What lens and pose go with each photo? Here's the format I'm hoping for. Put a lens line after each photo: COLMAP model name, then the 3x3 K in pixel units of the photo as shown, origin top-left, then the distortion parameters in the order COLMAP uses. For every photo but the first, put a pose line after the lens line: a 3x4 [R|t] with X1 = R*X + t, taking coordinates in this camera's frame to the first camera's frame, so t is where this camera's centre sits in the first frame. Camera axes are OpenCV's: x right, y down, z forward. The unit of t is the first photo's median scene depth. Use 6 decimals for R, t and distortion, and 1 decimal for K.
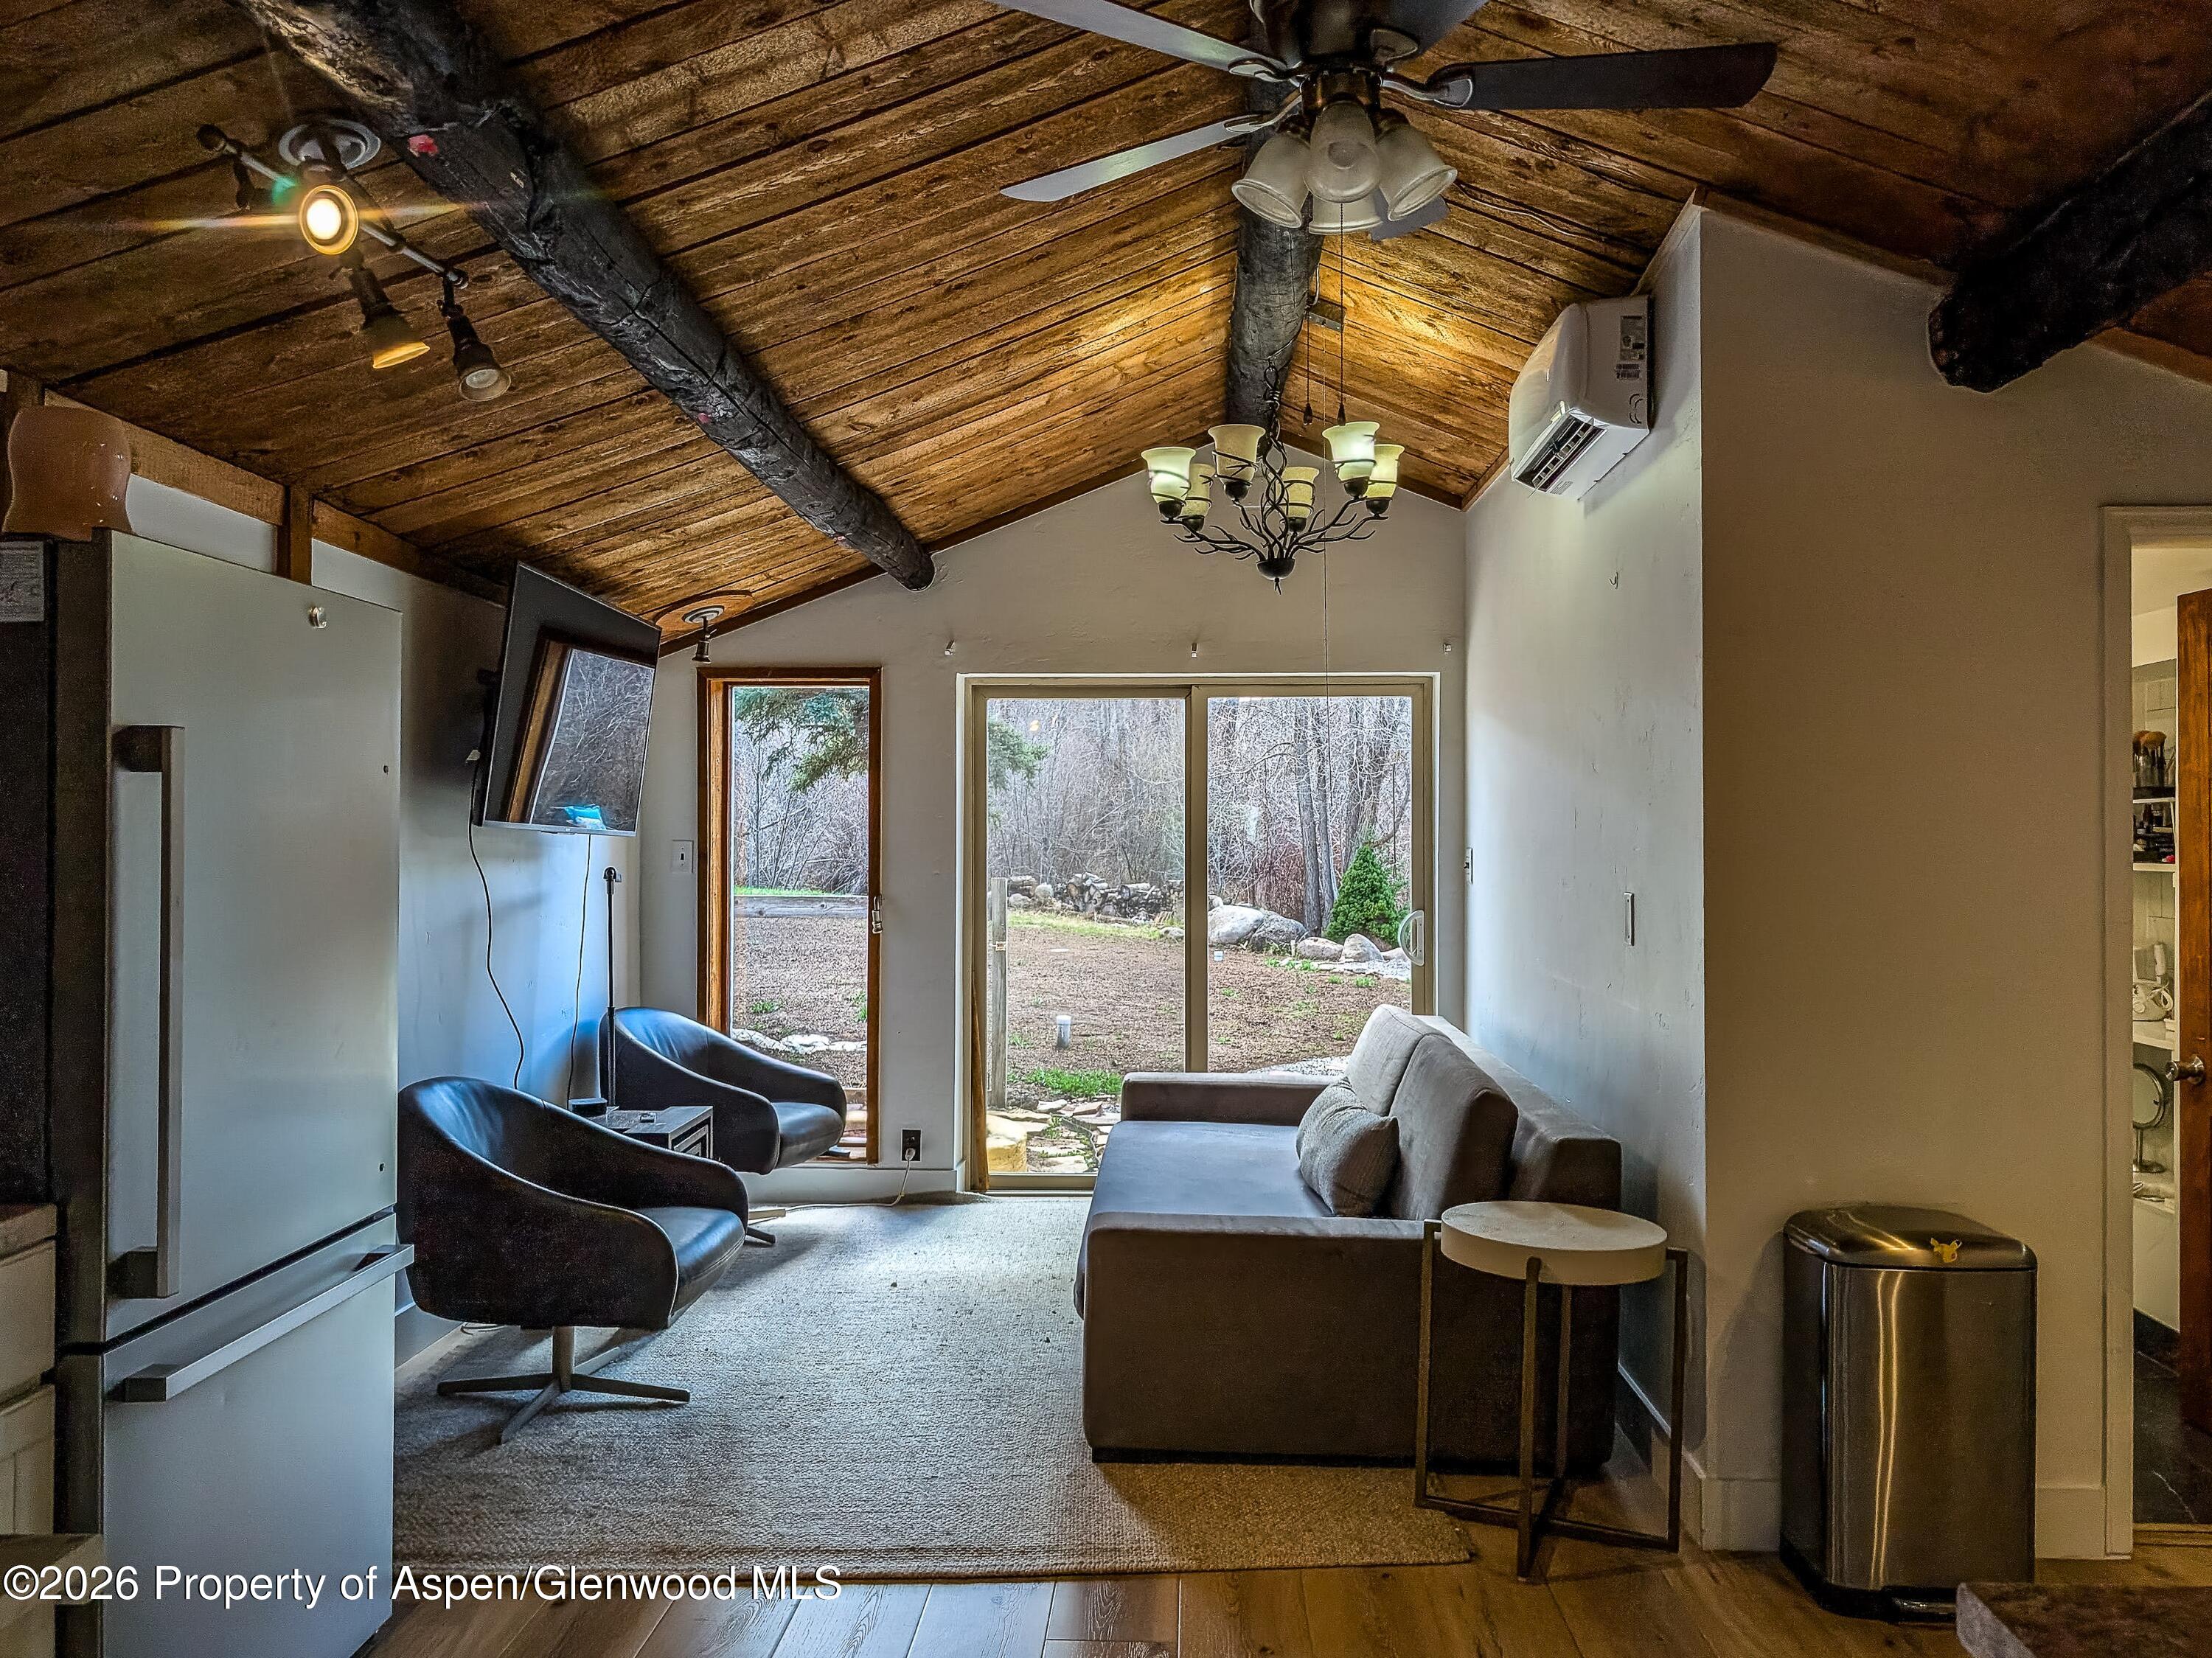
lens RADIAL K [[1672.7, 0, 1164.4], [0, 1672.7, 774.1], [0, 0, 1]] dist [0.036295, -0.028575]
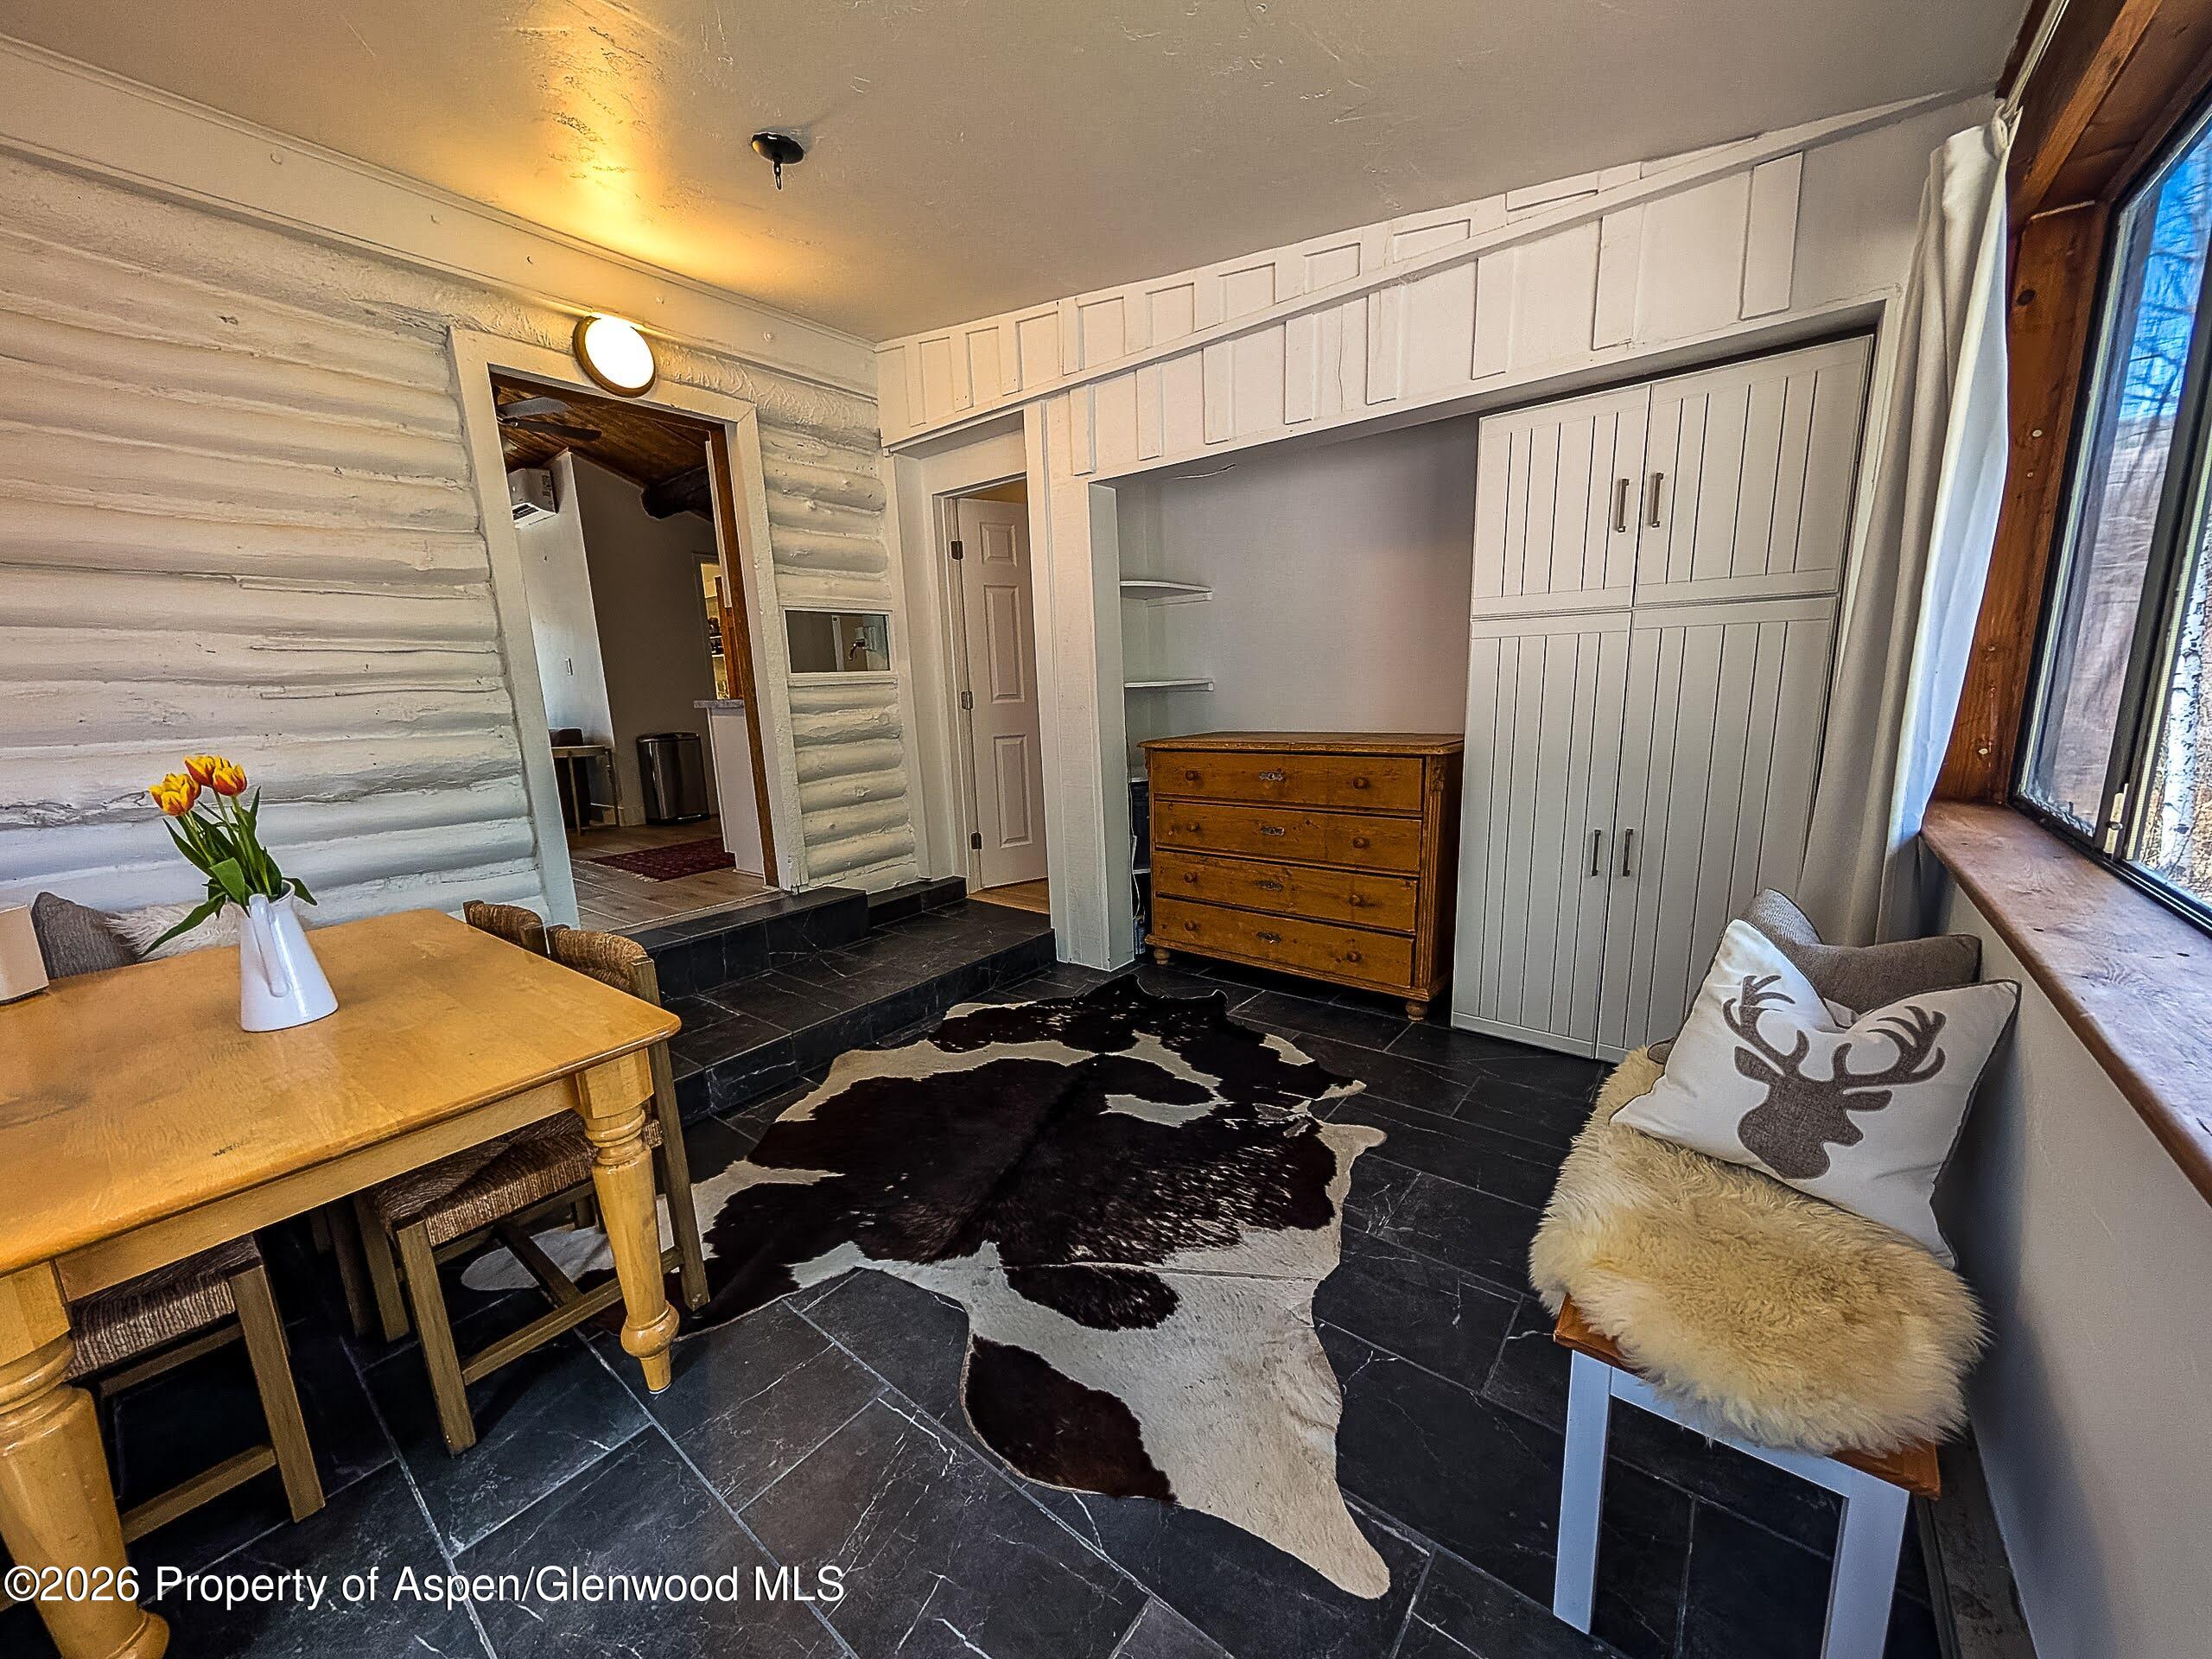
lens RADIAL K [[832.2, 0, 1105.0], [0, 832.2, 835.8], [0, 0, 1]] dist [0.002644, 0.001202]
pose [[0.581422, -0.182486, 0.792872, -0.460884], [0.021751, 0.977660, 0.209066, 0.088270], [-0.813311, -0.104310, 0.572402, -0.814172]]
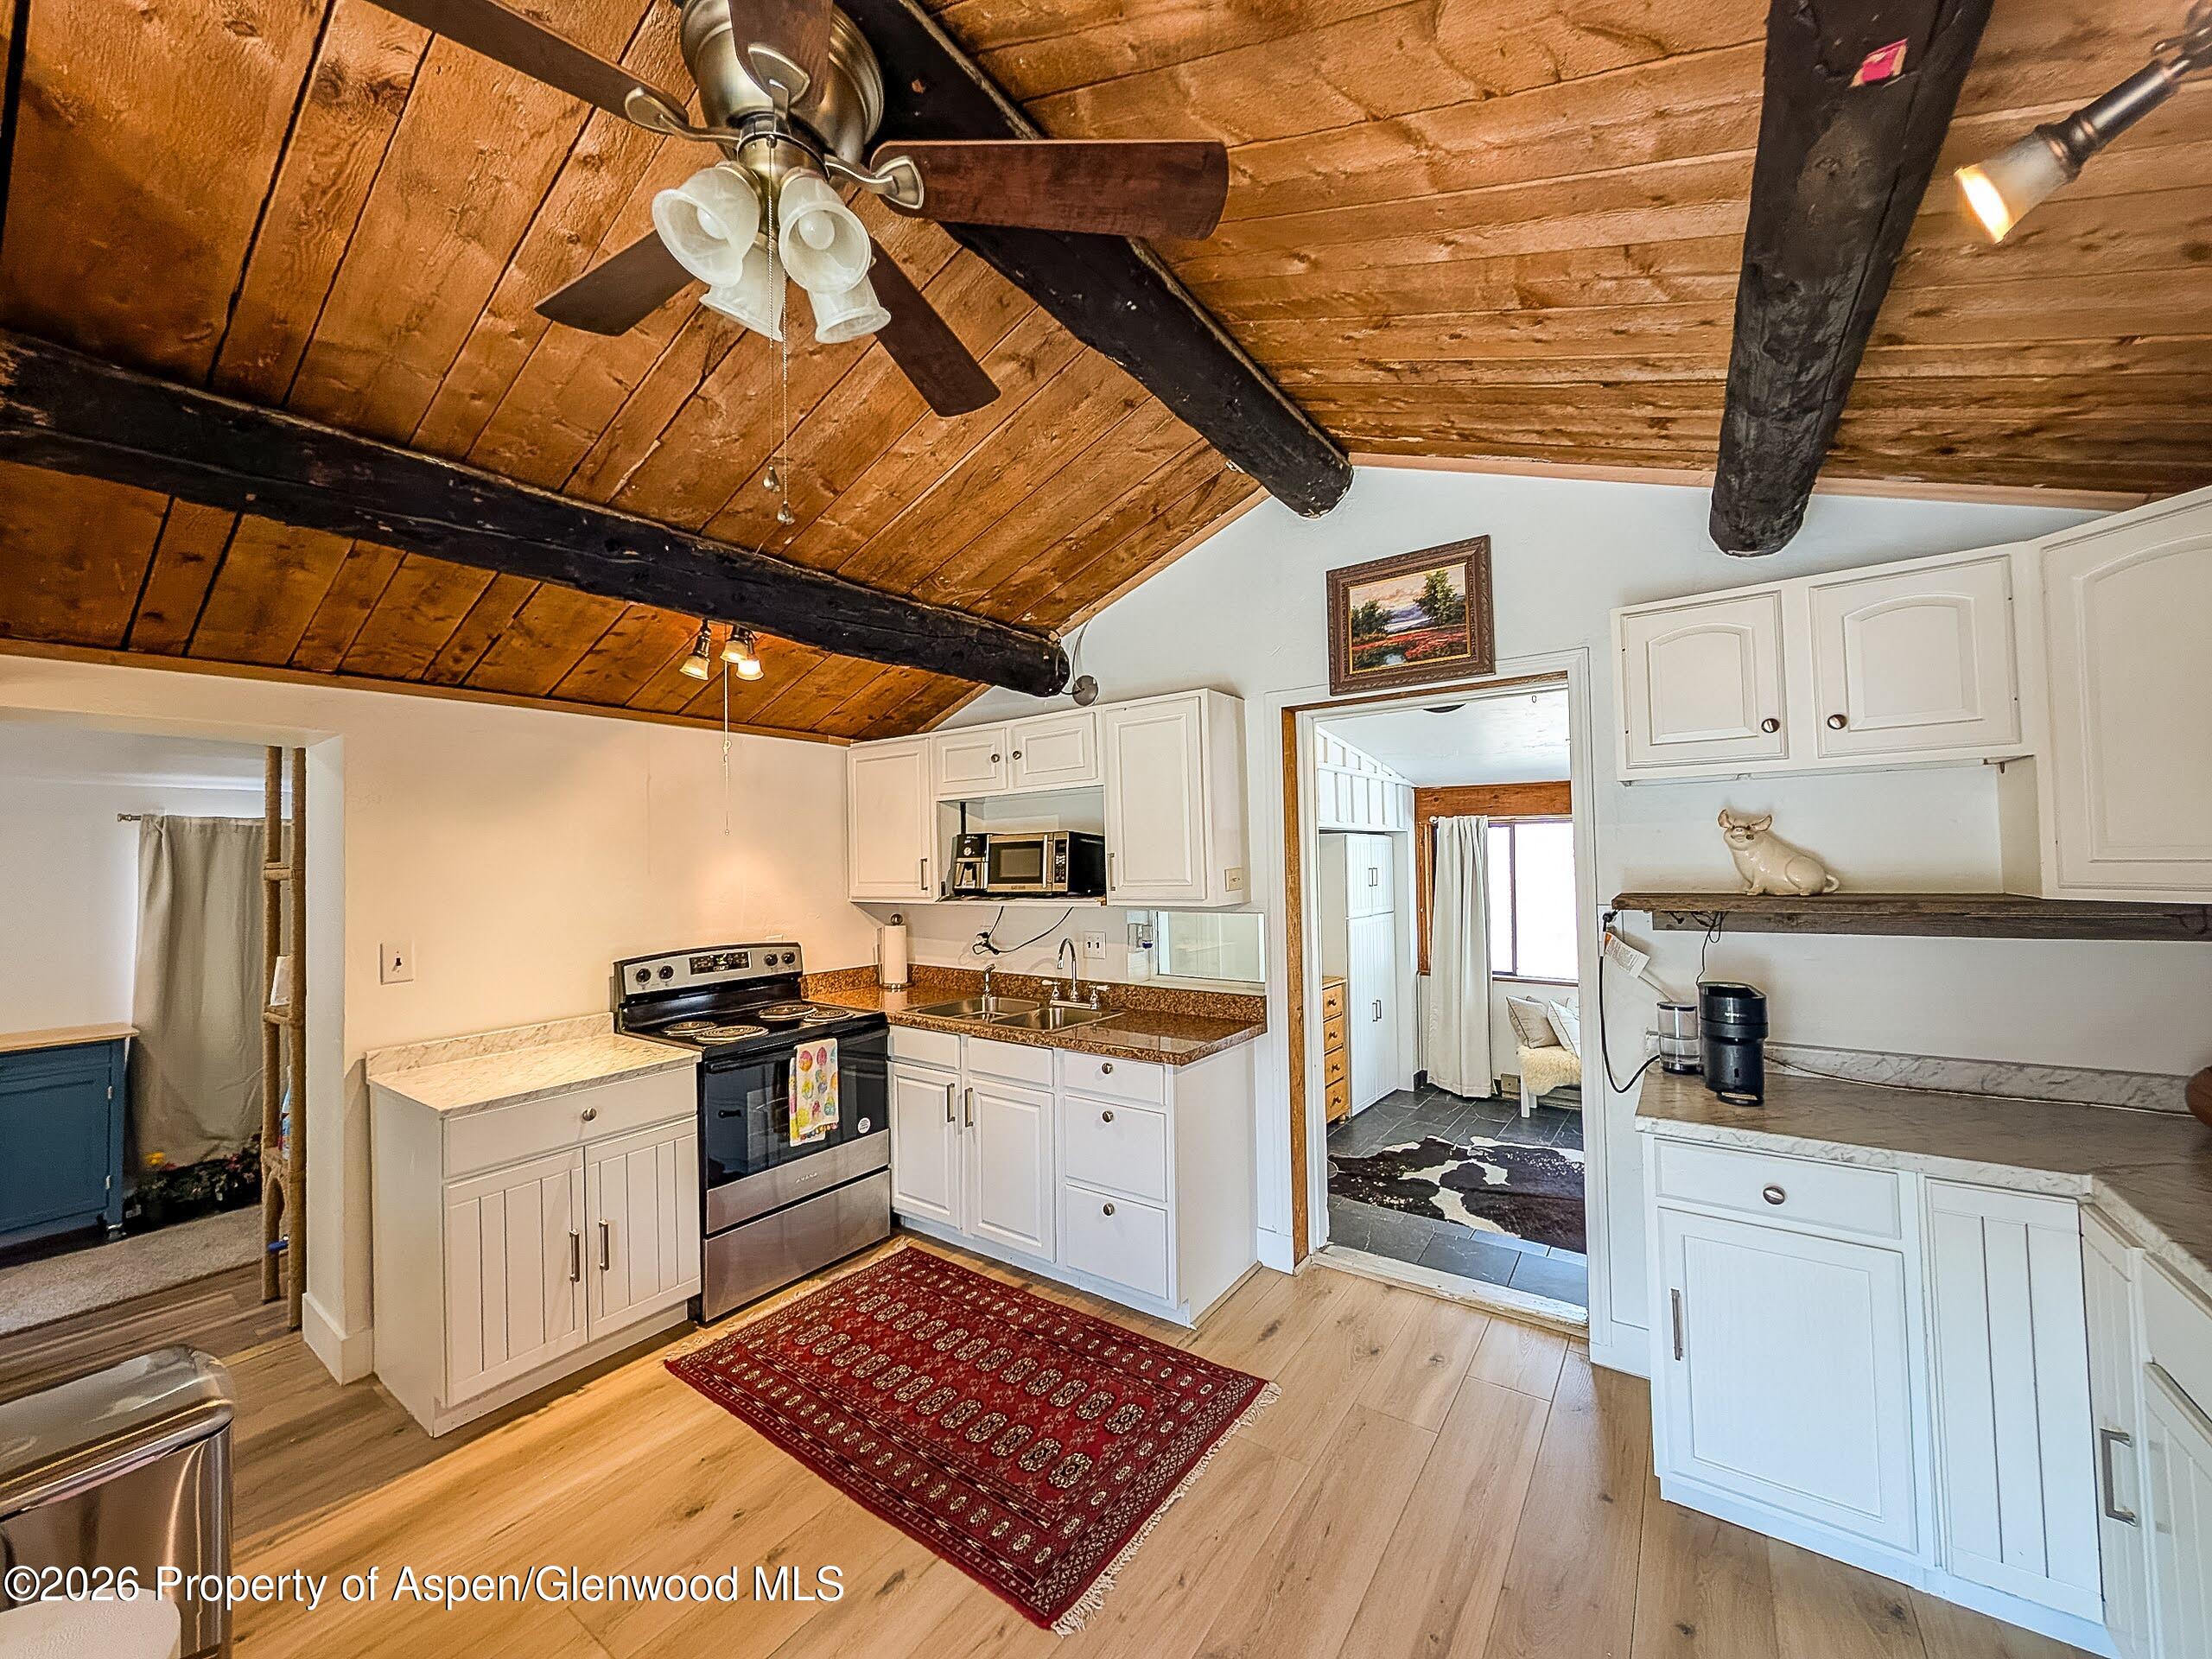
lens RADIAL K [[832.2, 0, 1106.7], [0, 832.2, 838.3], [0, 0, 1]] dist [0.002644, 0.001202]
pose [[-0.825682, 0.026624, 0.563507, -0.203857], [-0.000745, 0.998833, -0.048284, -0.008867], [-0.564135, -0.040287, -0.824699, 0.870317]]
